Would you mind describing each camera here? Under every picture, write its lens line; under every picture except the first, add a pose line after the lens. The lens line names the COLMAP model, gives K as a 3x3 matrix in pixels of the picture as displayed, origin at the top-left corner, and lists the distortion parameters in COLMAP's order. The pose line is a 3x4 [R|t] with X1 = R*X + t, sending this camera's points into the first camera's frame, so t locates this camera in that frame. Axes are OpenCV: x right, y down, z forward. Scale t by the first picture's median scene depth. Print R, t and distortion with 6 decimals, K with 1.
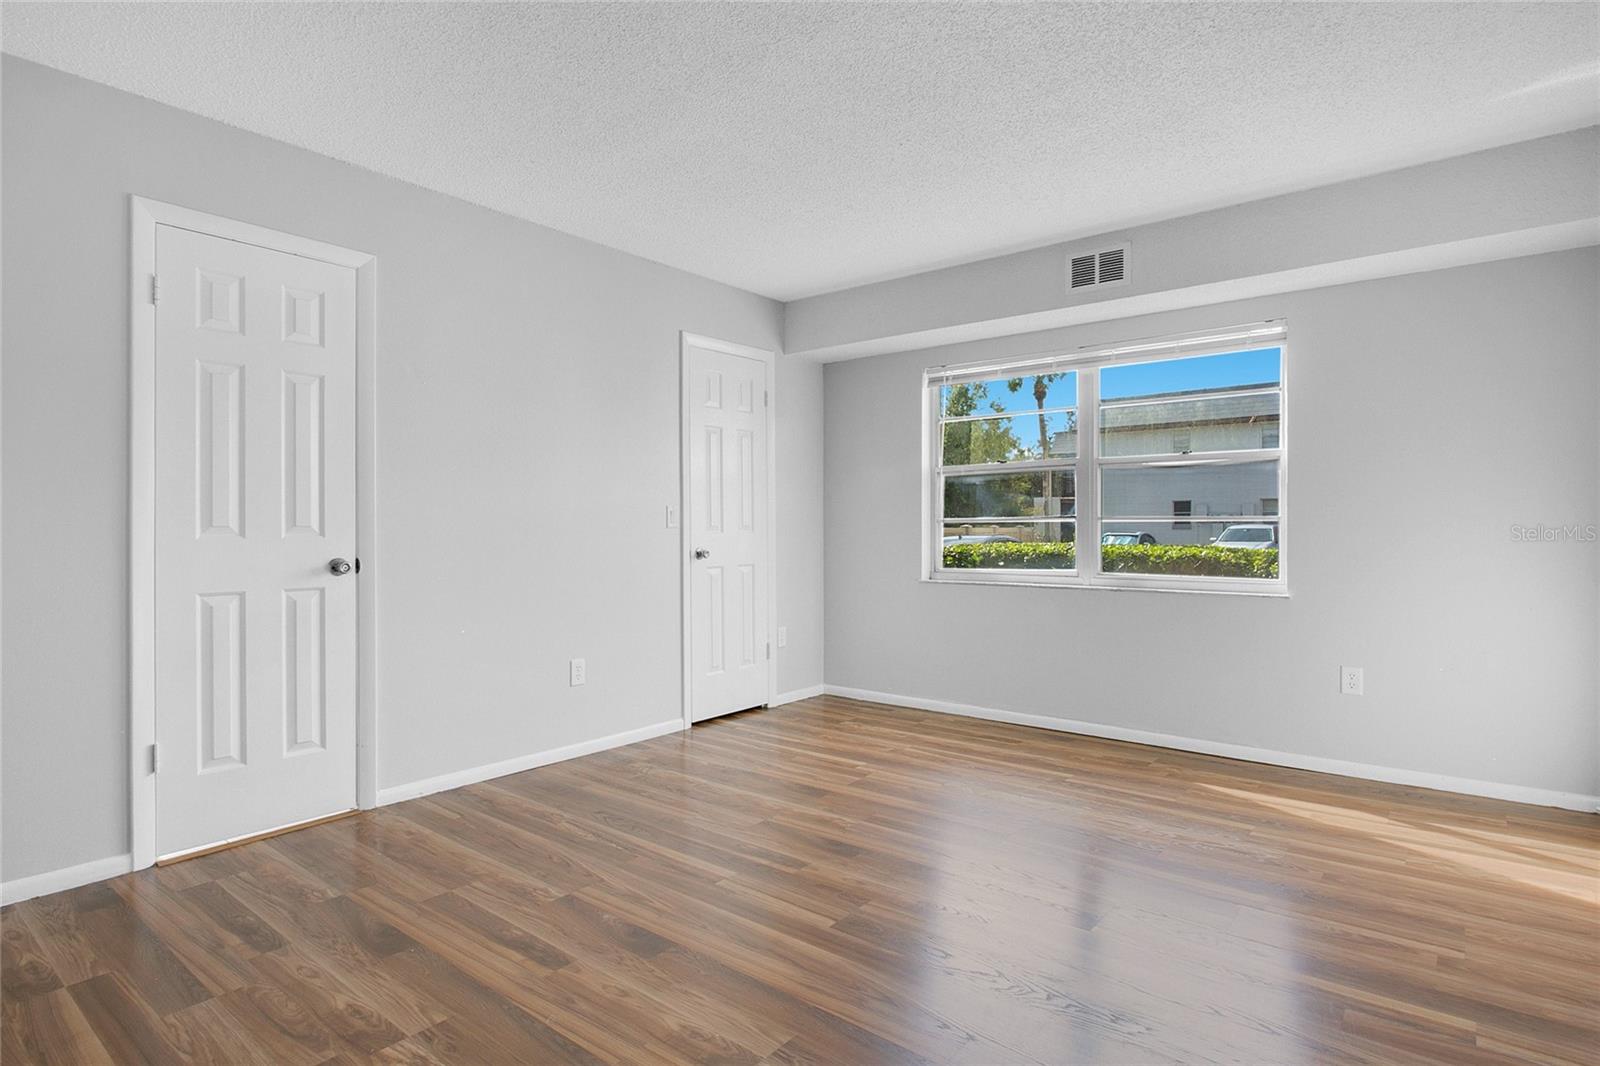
lens RADIAL K [[817.2, 0, 790.8], [0, 817.2, 525.0], [0, 0, 1]] dist [-0.013459, -0.000309]
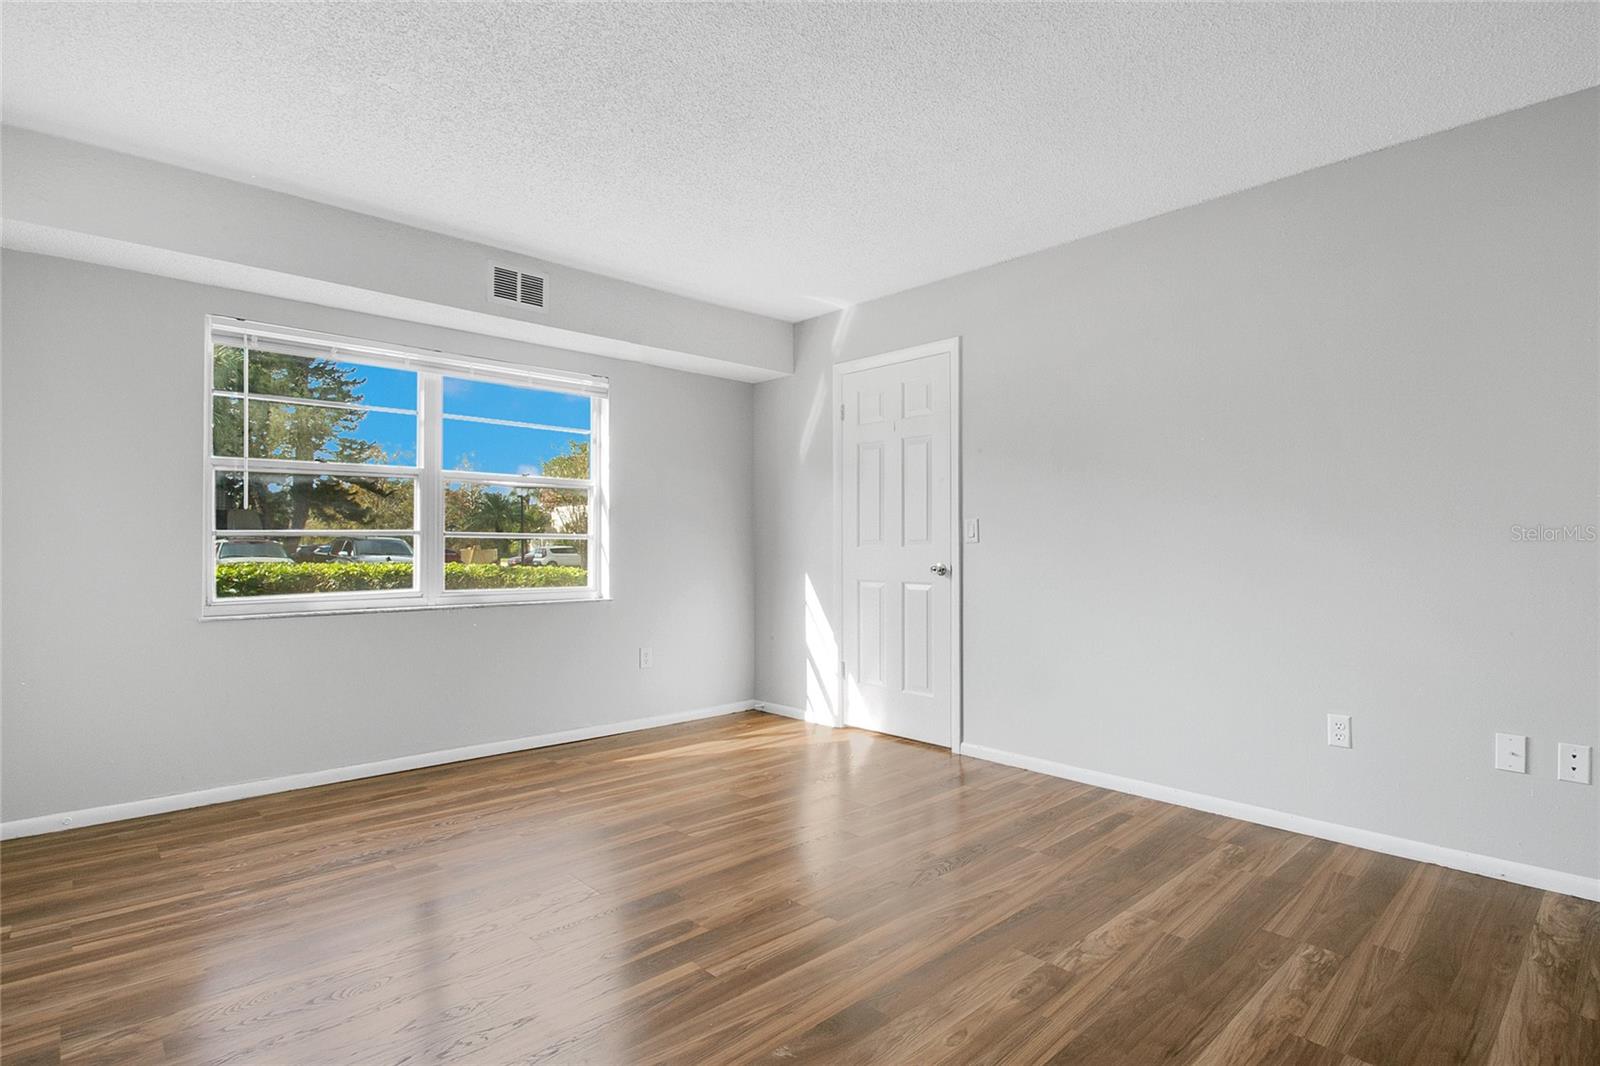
lens RADIAL K [[817.2, 0, 798.1], [0, 817.2, 539.9], [0, 0, 1]] dist [-0.013459, -0.000309]
pose [[0.134536, 0.010215, 0.990856, -0.617875], [-0.004816, 0.999942, -0.009655, 0.007046], [-0.990897, -0.003472, 0.134578, 0.559387]]
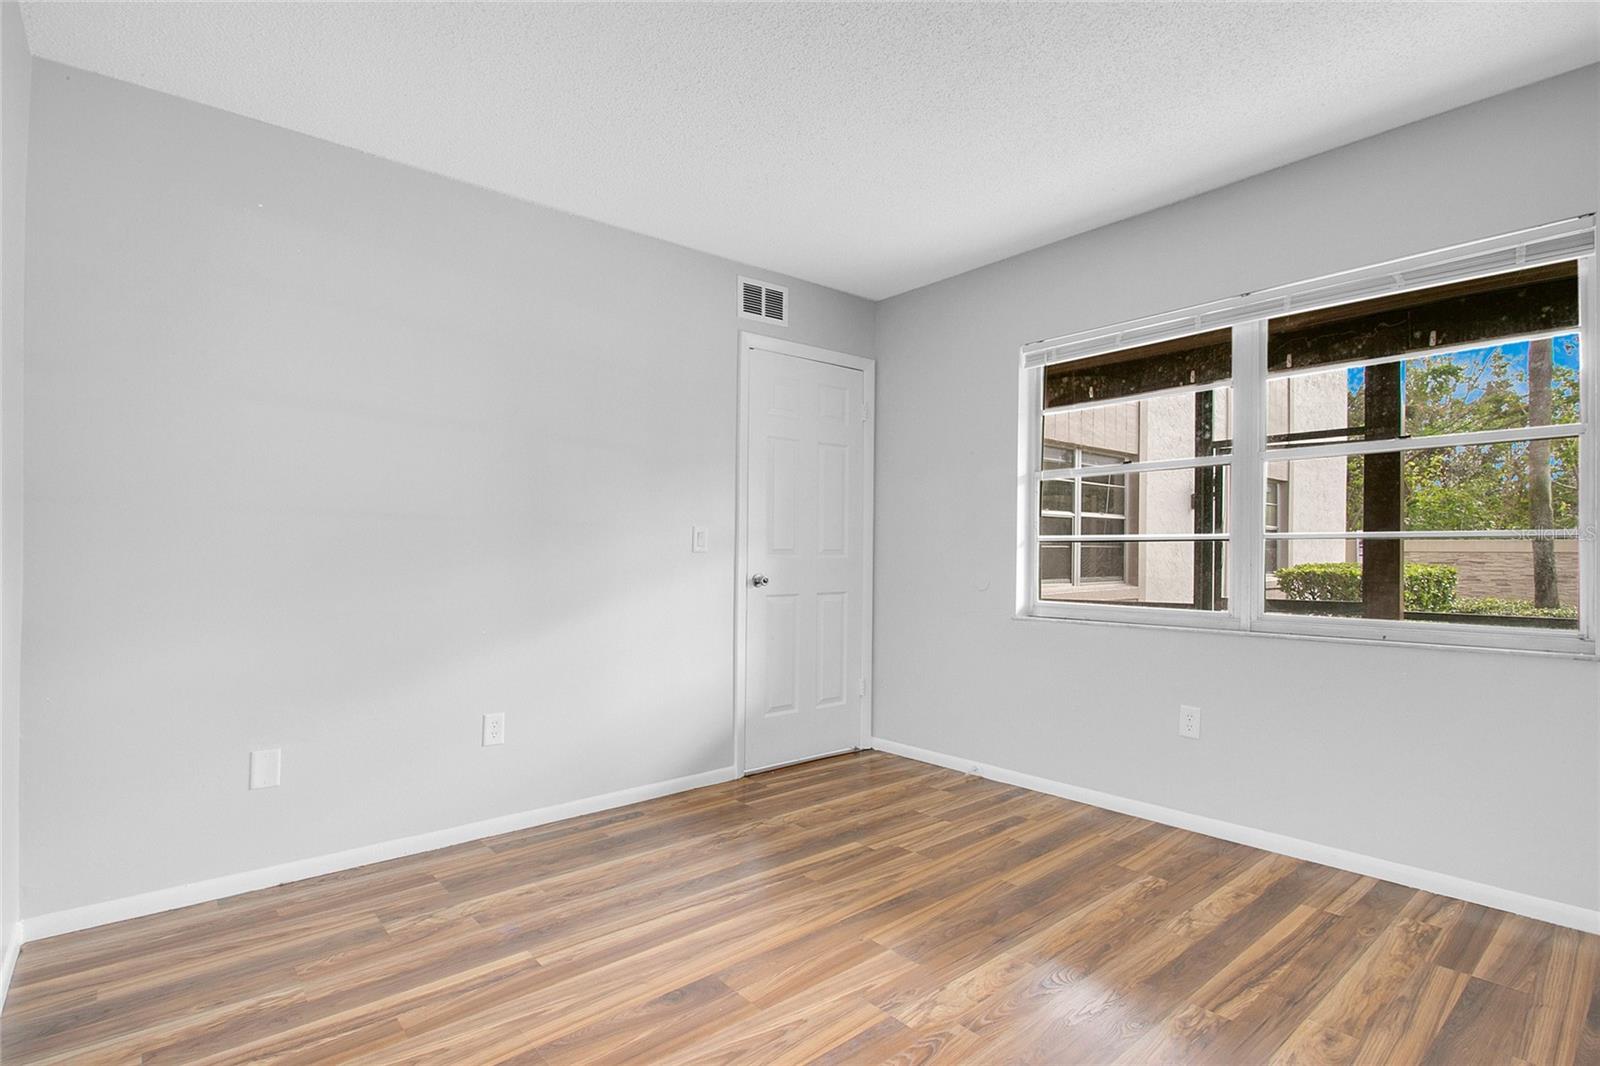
lens RADIAL K [[817.2, 0, 800.1], [0, 817.2, 532.1], [0, 0, 1]] dist [-0.013459, -0.000309]
pose [[0.181375, 0.010628, 0.983357, -0.672945], [-0.000240, 0.999942, -0.010763, -0.013766], [-0.983414, 0.001716, 0.181367, 0.825465]]
